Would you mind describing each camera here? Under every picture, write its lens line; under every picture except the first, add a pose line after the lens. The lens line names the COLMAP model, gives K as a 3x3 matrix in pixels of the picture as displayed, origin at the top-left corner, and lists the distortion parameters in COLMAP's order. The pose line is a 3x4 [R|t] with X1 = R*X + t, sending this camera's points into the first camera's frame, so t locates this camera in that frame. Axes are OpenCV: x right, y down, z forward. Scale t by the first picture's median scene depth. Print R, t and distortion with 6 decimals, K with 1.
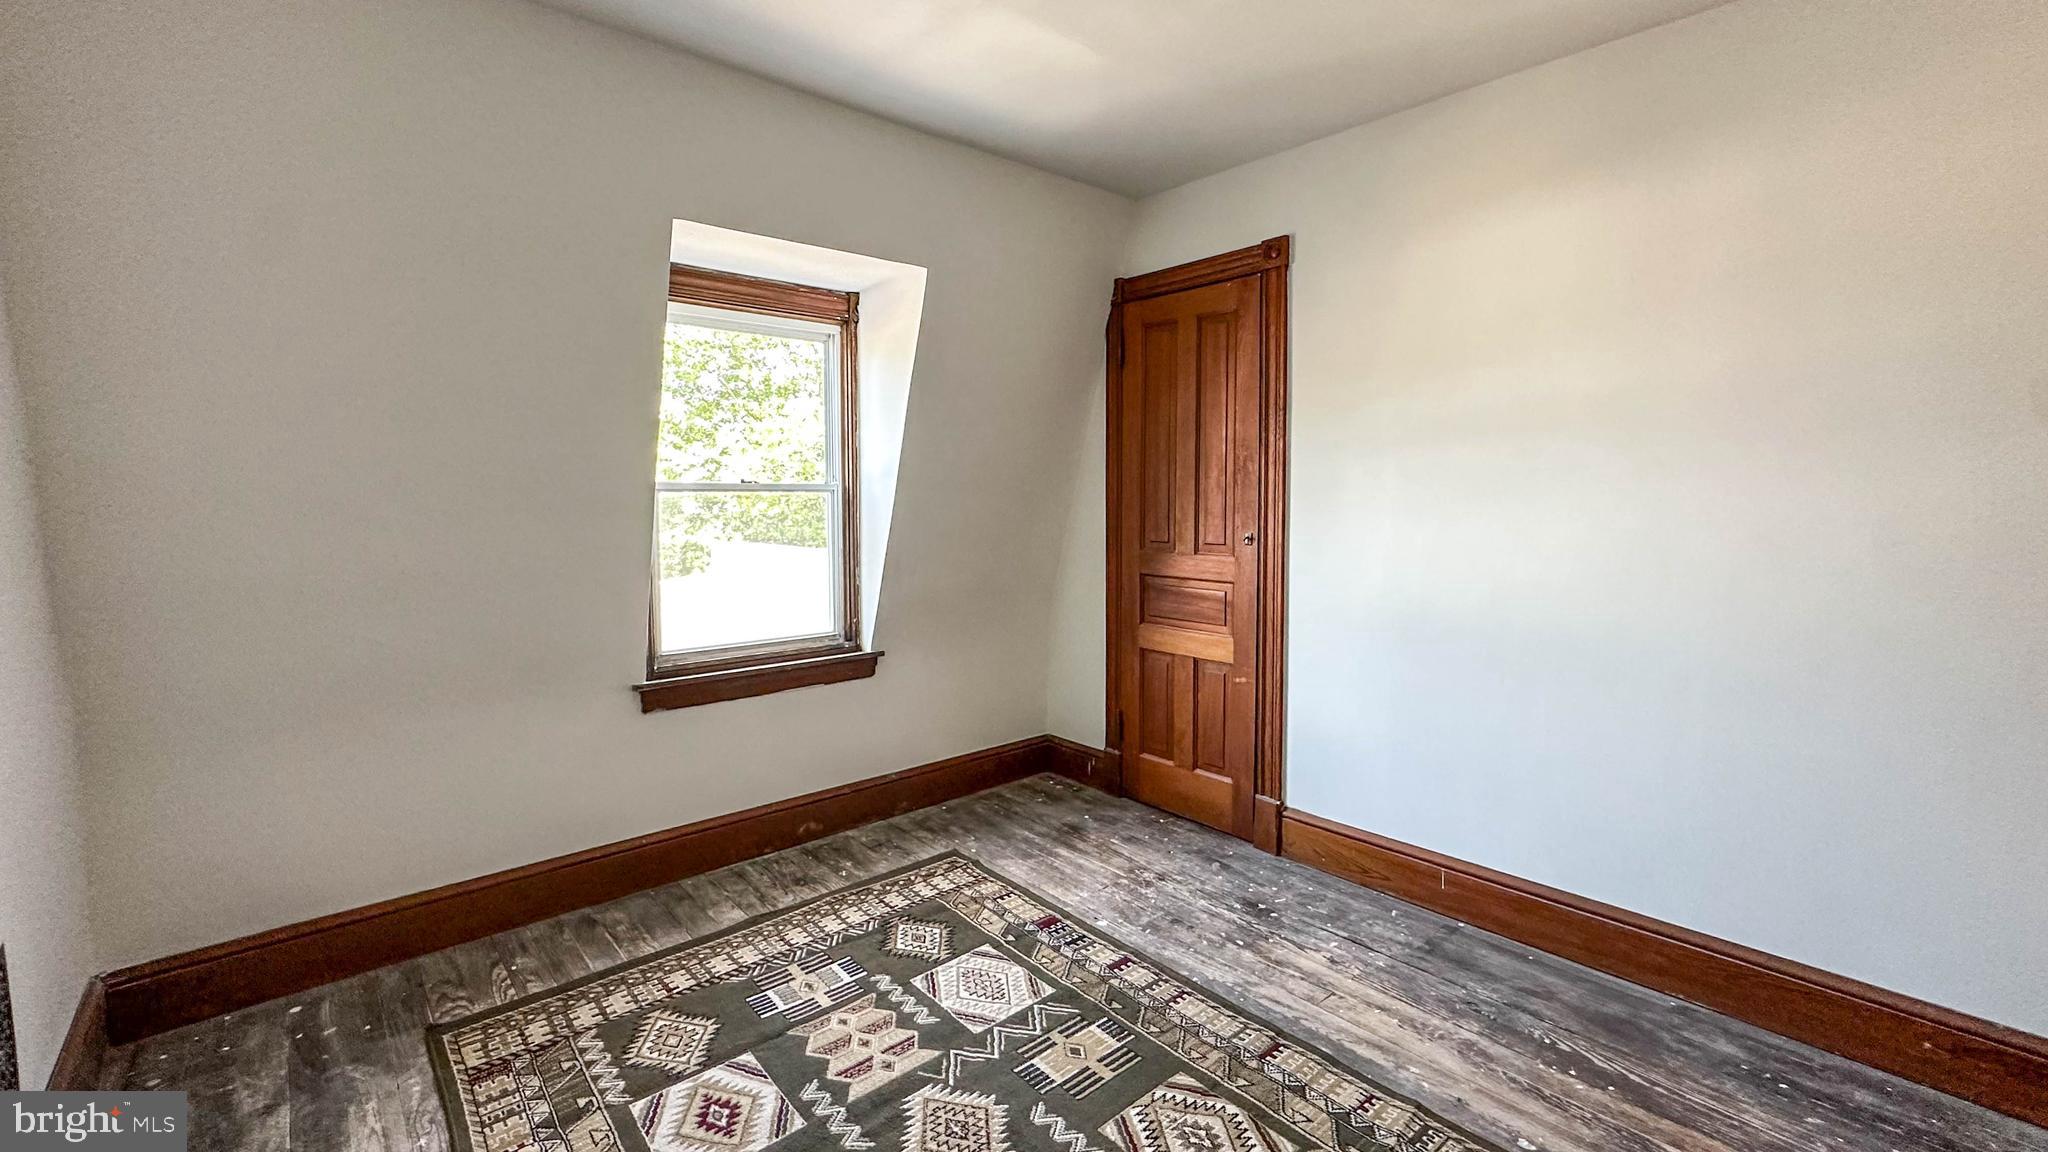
lens RADIAL K [[848.2, 0, 1028.5], [0, 848.2, 580.6], [0, 0, 1]] dist [-0.002217, -0.000059]
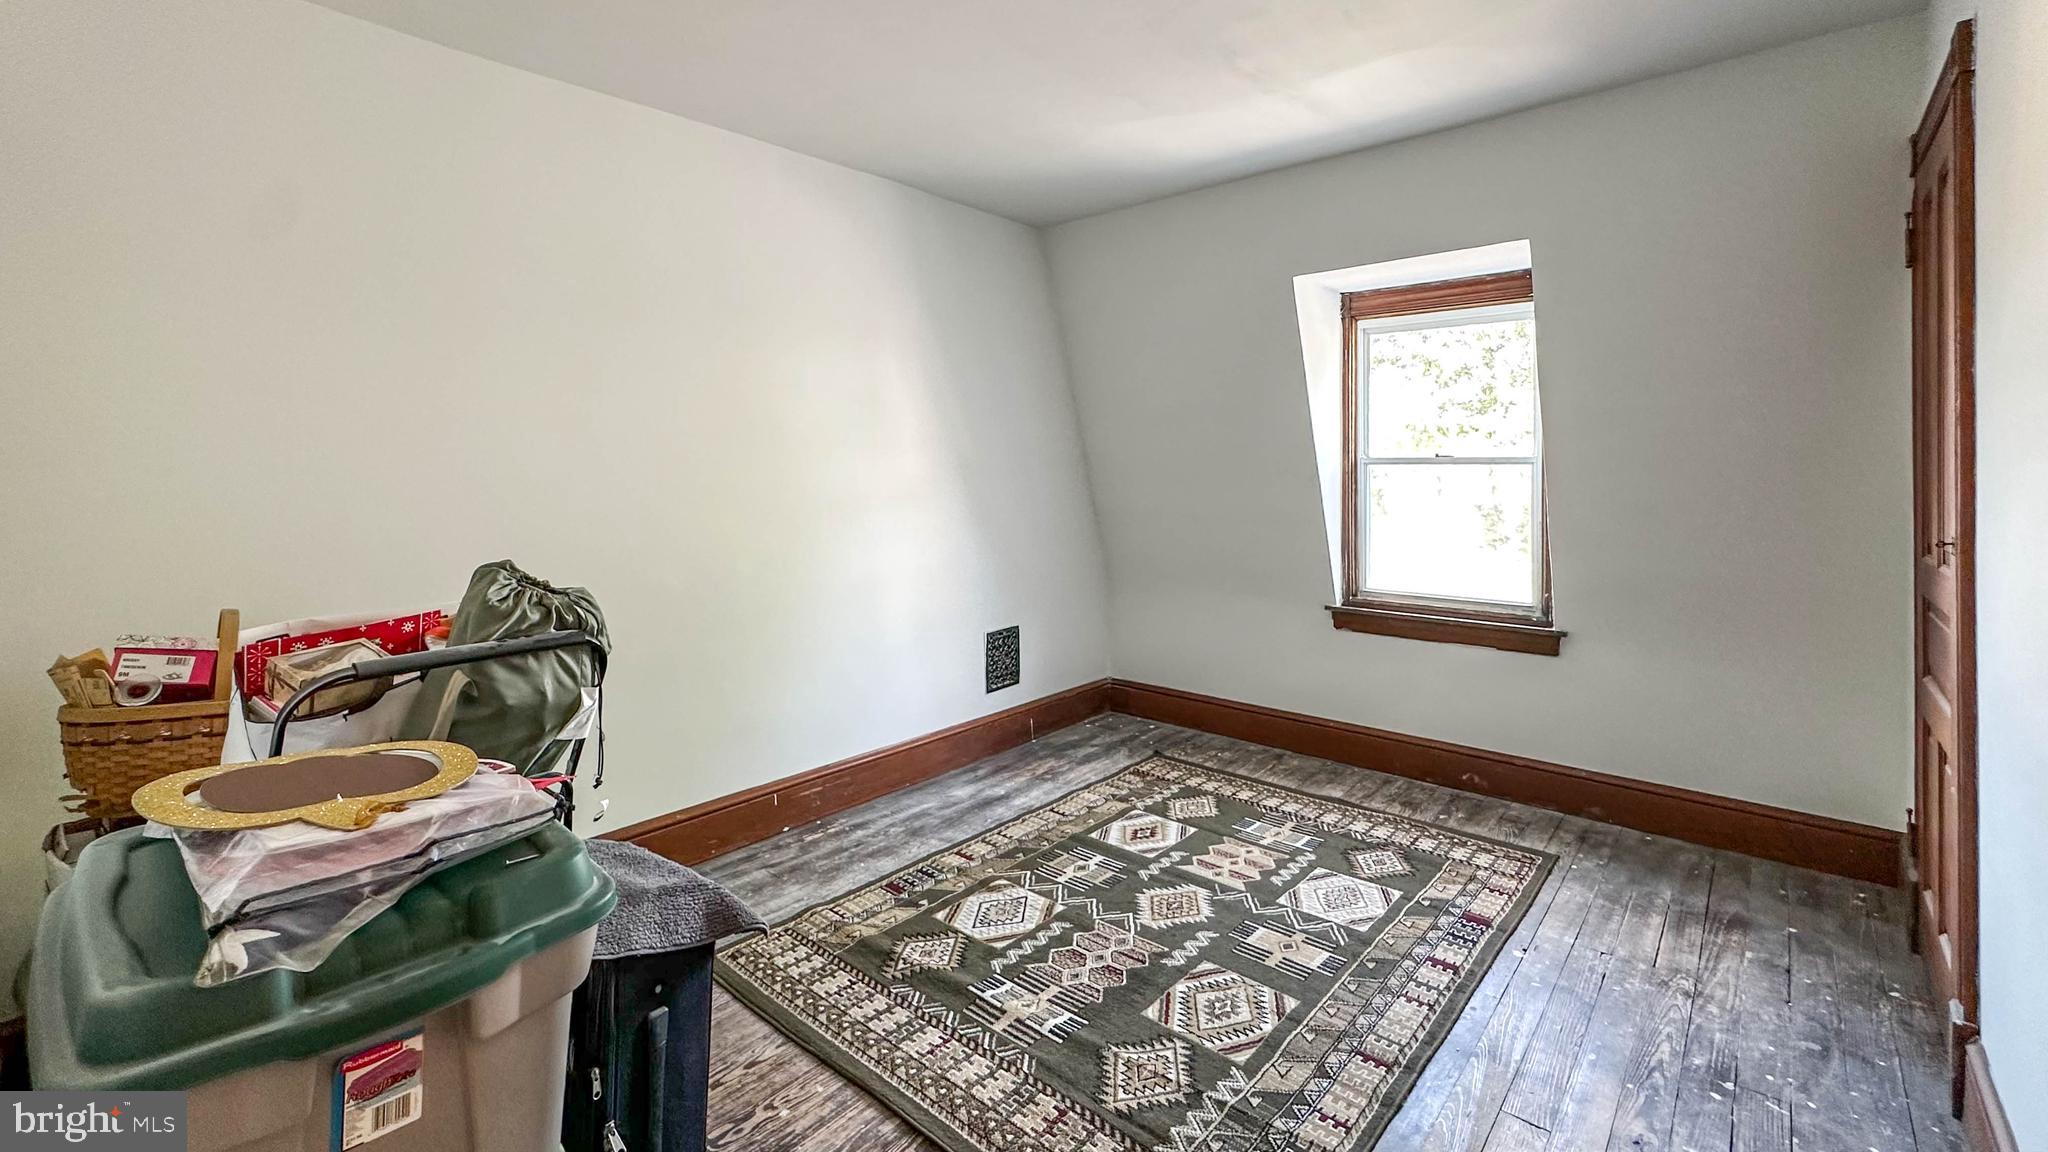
lens RADIAL K [[848.2, 0, 1028.4], [0, 848.2, 570.4], [0, 0, 1]] dist [-0.002217, -0.000059]
pose [[0.129520, 0.124412, -0.983741, 0.971509], [-0.098830, 0.988777, 0.112037, -0.046050], [0.986639, 0.082712, 0.140363, 0.392165]]
